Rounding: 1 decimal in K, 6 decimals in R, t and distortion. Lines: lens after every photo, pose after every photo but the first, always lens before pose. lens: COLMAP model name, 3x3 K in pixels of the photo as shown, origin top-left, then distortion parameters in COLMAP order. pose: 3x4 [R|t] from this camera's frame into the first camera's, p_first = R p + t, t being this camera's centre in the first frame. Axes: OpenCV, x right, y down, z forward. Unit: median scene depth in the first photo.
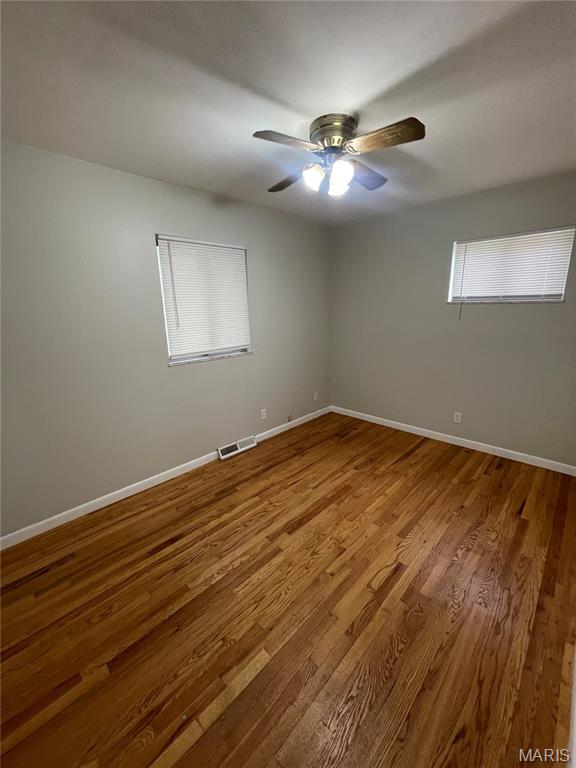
lens RADIAL K [[311.3, 0, 285.9], [0, 311.3, 382.9], [0, 0, 1]] dist [0.001316, 0.001401]
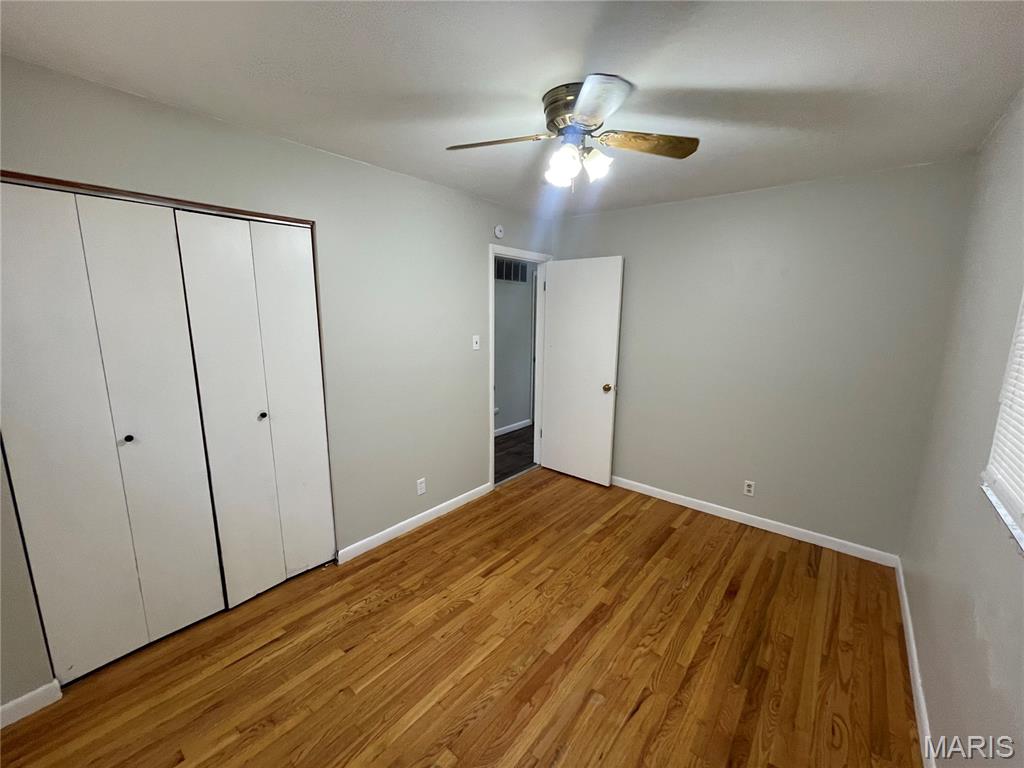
lens RADIAL K [[415.0, 0, 506.3], [0, 415.0, 388.0], [0, 0, 1]] dist [0.001316, 0.001401]
pose [[-0.996894, 0.023135, -0.075283, 0.351814], [-0.010453, 0.908561, 0.417620, -0.512176], [0.078061, 0.417110, -0.905497, 1.834030]]
